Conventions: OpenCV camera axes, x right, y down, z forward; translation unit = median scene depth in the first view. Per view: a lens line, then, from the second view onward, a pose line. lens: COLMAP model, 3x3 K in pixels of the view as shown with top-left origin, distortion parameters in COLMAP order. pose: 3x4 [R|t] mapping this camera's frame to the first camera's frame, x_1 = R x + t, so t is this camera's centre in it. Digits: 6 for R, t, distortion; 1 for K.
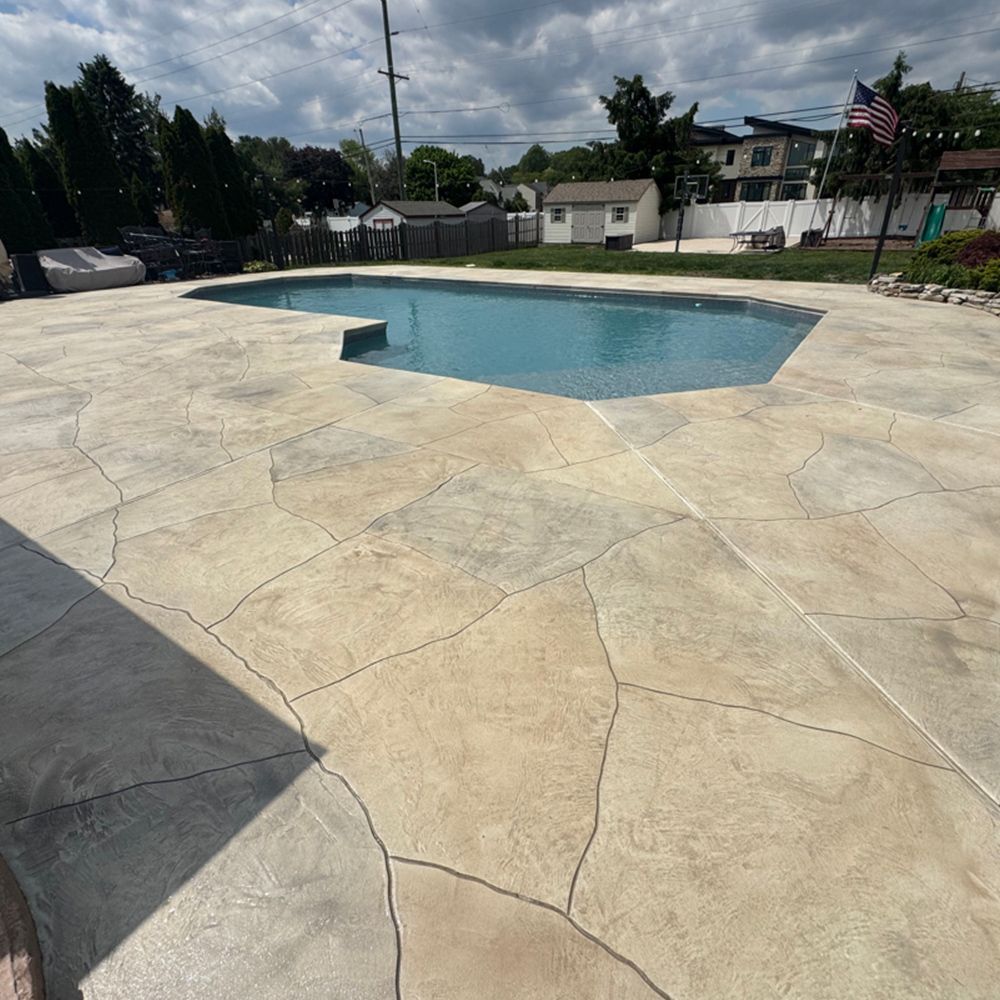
lens RADIAL K [[544.4, 0, 500.0], [0, 544.4, 500.0], [0, 0, 1]] dist [-0.004758, -0.001952]
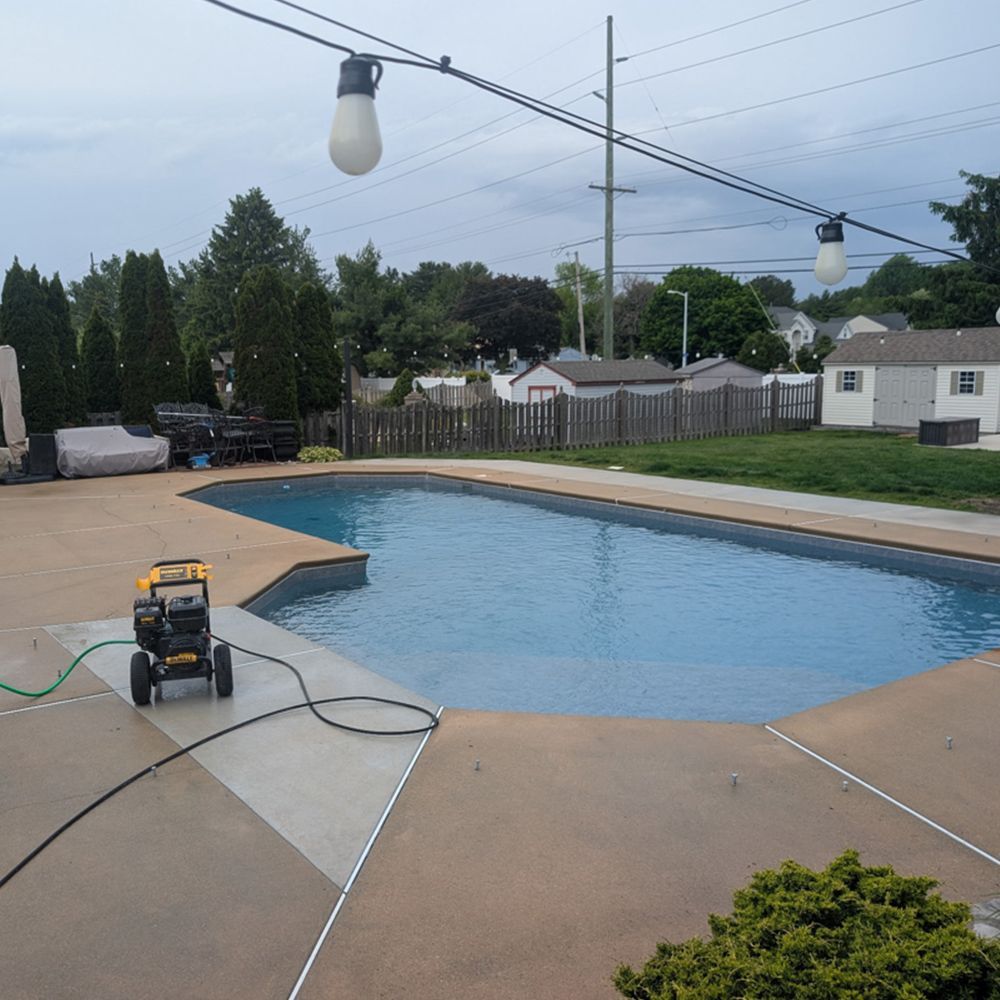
lens RADIAL K [[1052.6, 0, 500.0], [0, 1052.6, 500.0], [0, 0, 1]] dist [0.009754, 0.006246]
pose [[0.912085, 0.070725, -0.403855, 0.239576], [-0.194964, 0.941333, -0.275466, -0.022026], [0.360679, 0.329986, 0.872364, -0.079651]]
